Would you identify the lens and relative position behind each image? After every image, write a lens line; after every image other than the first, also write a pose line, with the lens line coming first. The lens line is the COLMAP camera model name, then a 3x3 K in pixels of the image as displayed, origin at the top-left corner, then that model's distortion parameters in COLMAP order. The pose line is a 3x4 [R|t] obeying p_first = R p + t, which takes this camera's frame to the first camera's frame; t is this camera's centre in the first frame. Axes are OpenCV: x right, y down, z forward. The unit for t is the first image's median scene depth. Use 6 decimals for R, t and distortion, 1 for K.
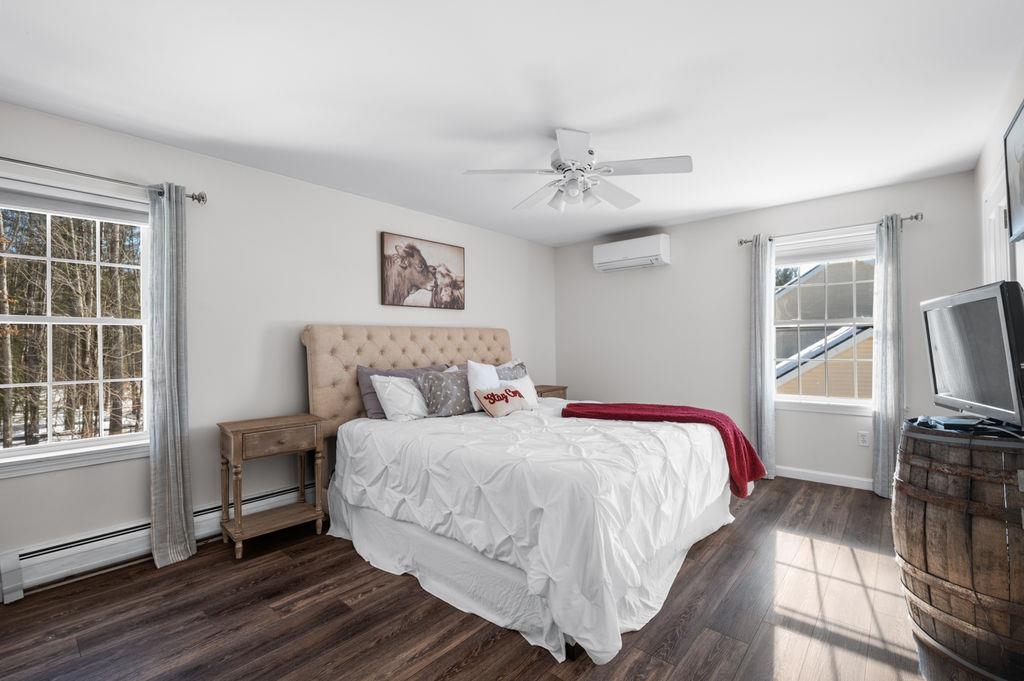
lens RADIAL K [[470.1, 0, 508.0], [0, 470.1, 341.4], [0, 0, 1]] dist [0.002344, 0.000433]
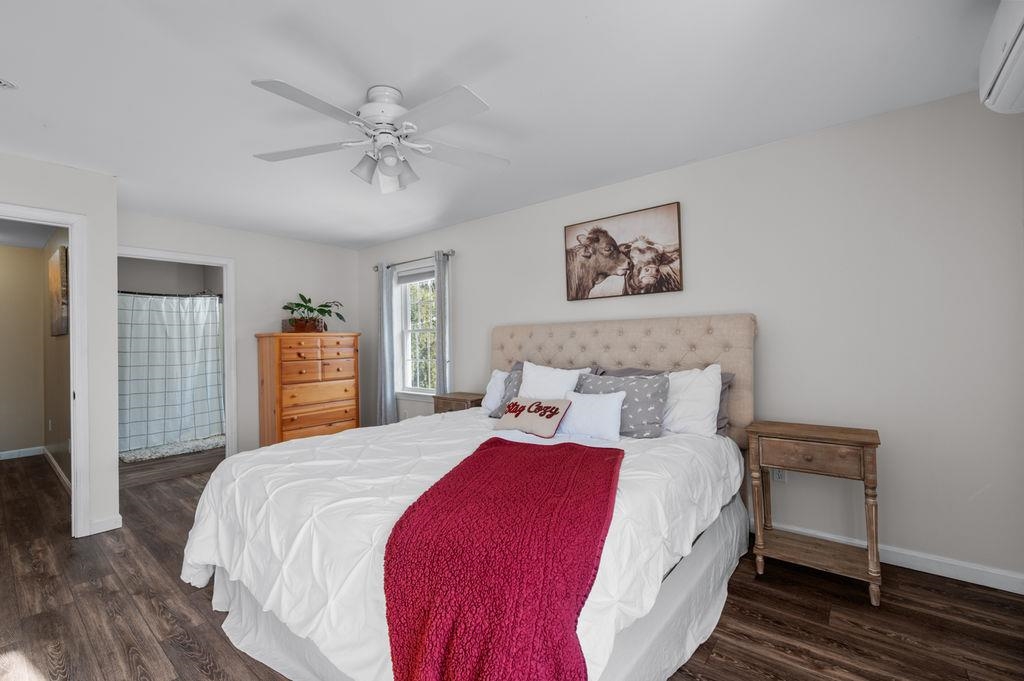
lens RADIAL K [[441.7, 0, 505.4], [0, 441.7, 340.9], [0, 0, 1]] dist [-0.003386, -0.000795]
pose [[0.006867, 0.005982, -0.999959, 0.625098], [0.019013, 0.999801, 0.006112, -0.002120], [0.999796, -0.019054, 0.006752, 0.819336]]
